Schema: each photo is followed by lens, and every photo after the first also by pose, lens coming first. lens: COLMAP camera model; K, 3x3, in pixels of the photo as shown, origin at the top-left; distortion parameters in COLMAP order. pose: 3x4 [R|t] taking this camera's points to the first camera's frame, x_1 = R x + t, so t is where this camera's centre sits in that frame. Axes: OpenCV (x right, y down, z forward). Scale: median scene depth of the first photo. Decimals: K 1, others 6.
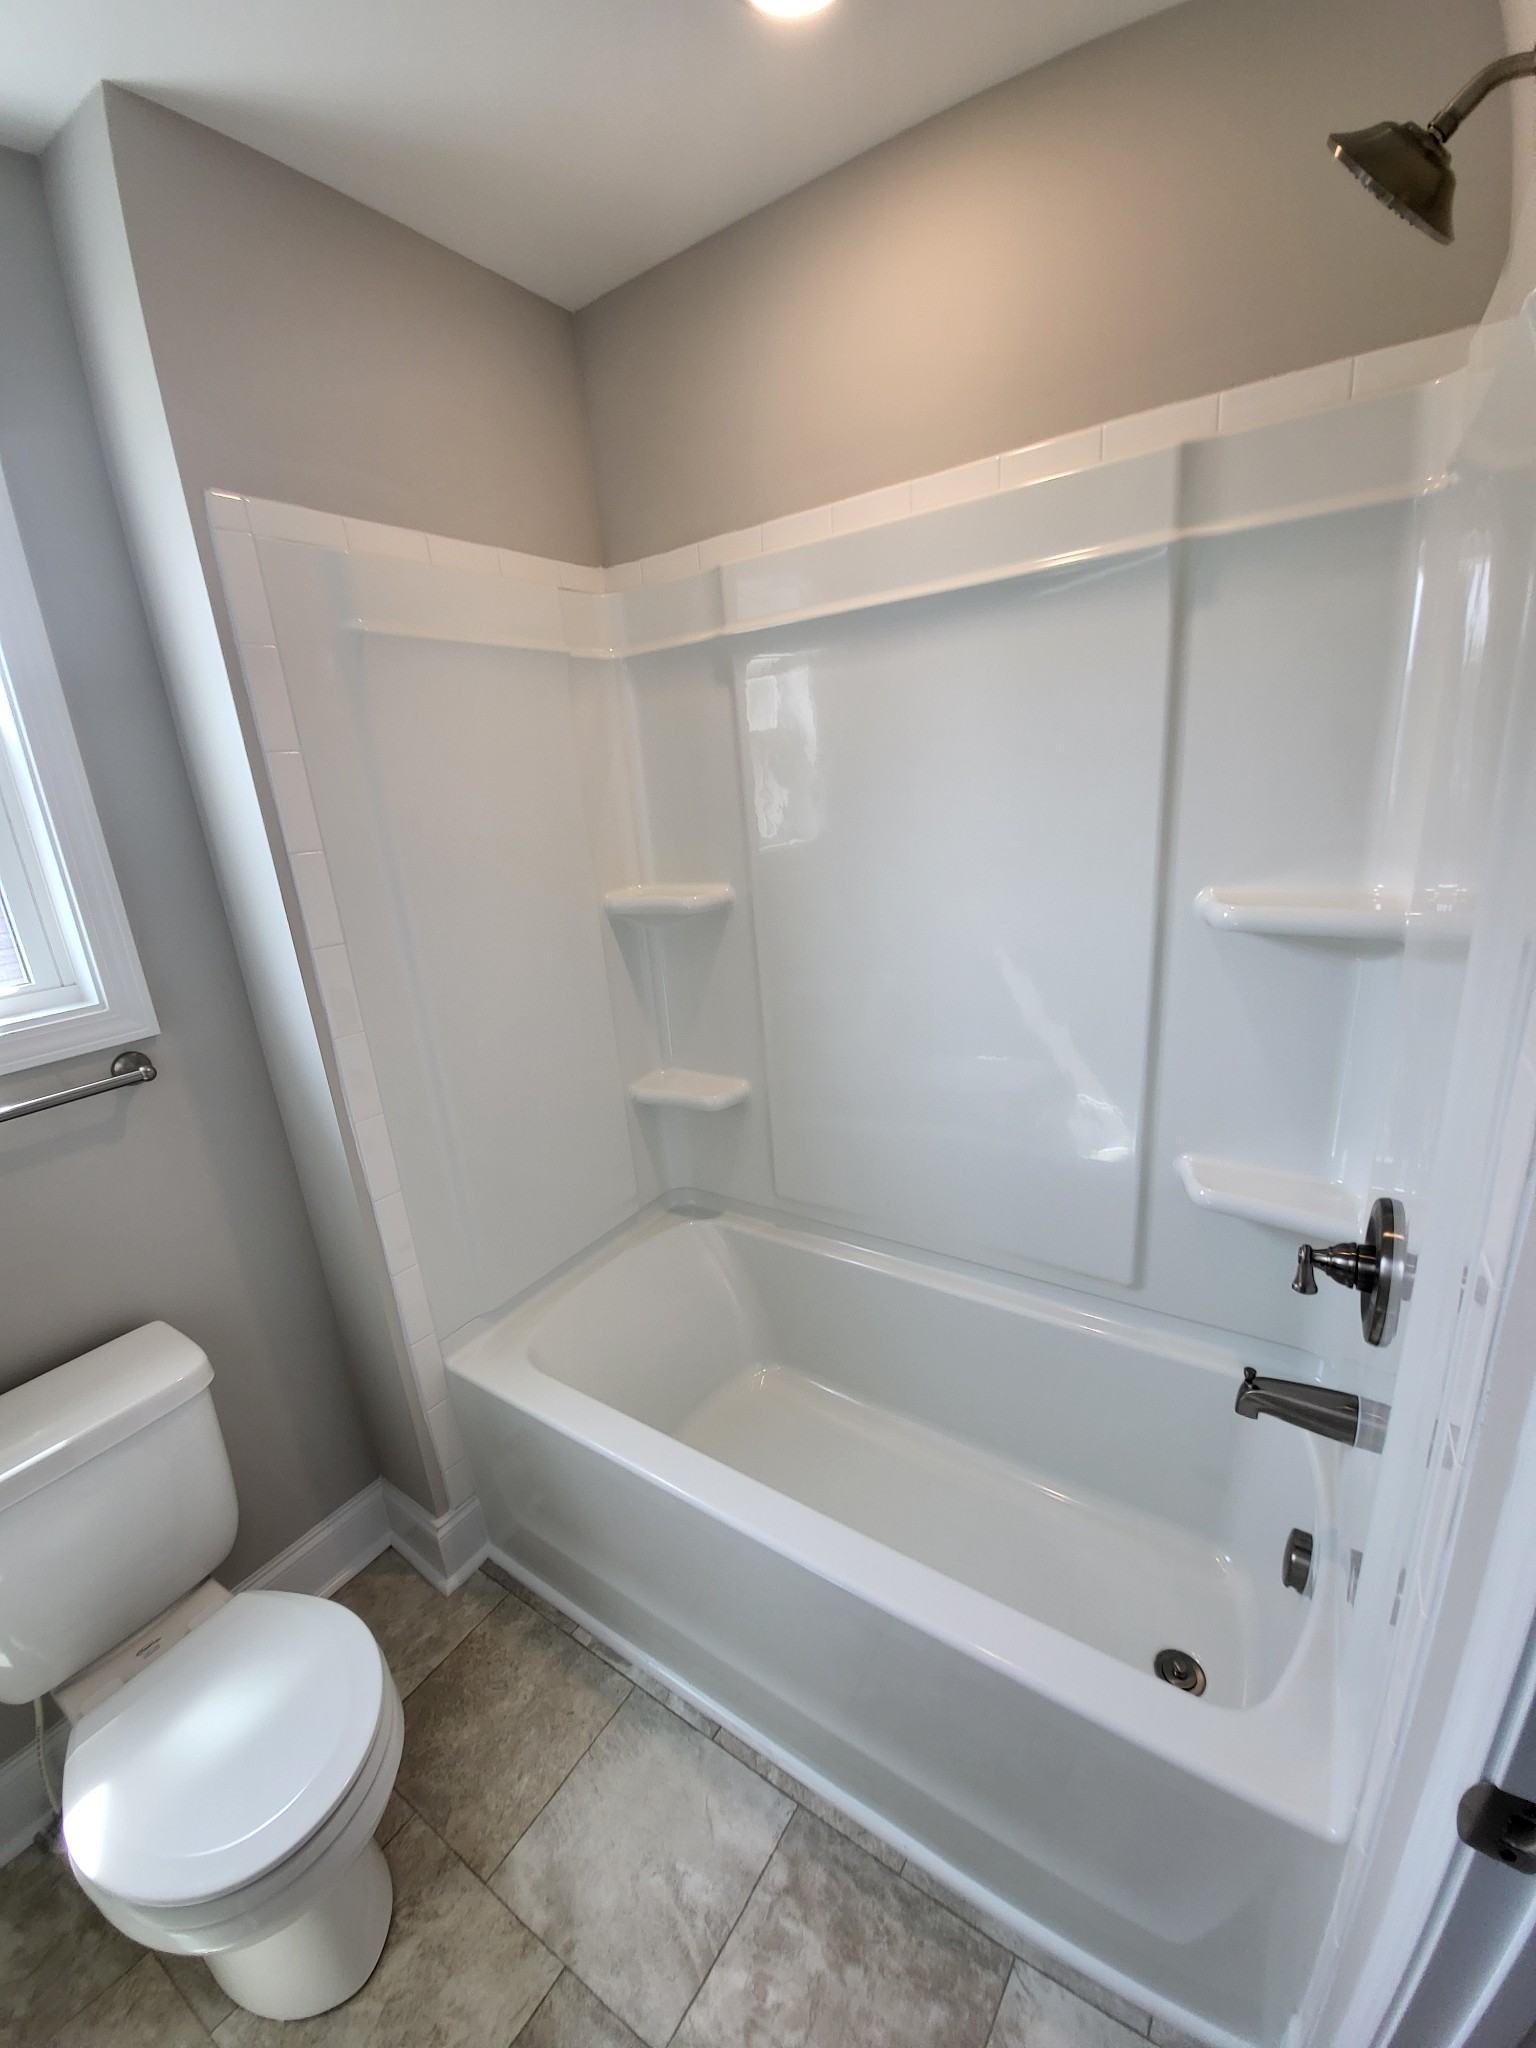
lens RADIAL K [[767.6, 0, 738.1], [0, 767.6, 1026.2], [0, 0, 1]] dist [-0.023969, -0.004932]
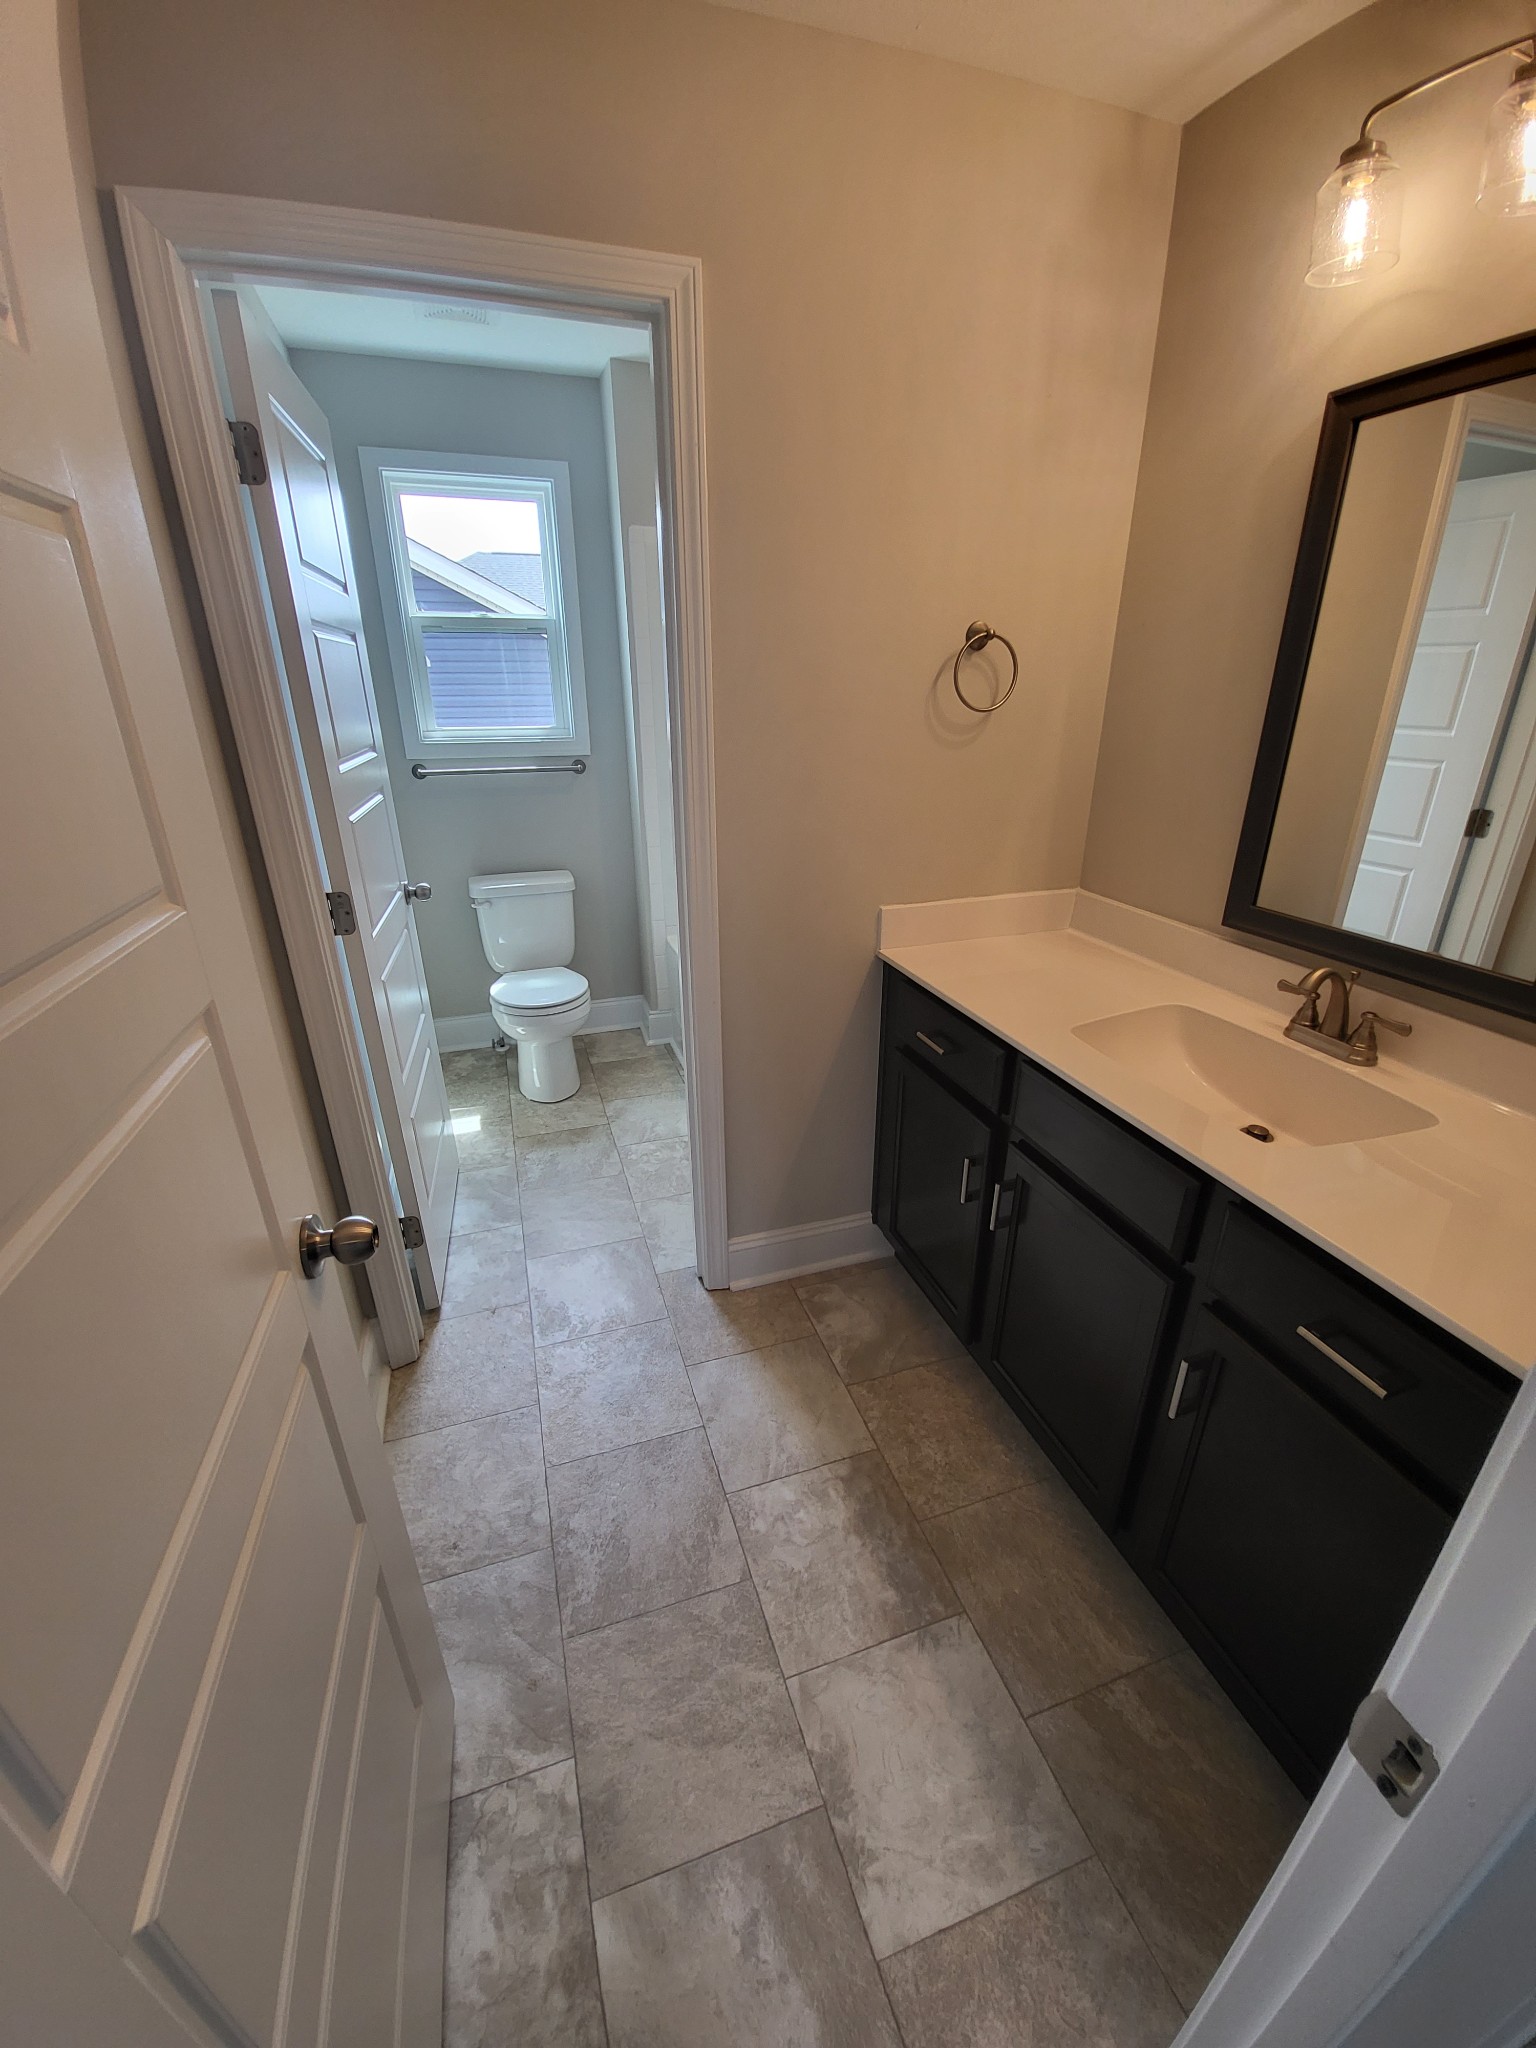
lens RADIAL K [[804.7, 0, 768.0], [0, 804.7, 1024.0], [0, 0, 1]] dist [0.001326, -0.011842]
pose [[0.791877, 0.304925, -0.529105, 0.558020], [-0.234637, 0.951834, 0.197379, 0.081299], [0.563805, -0.032152, 0.825282, -0.362342]]
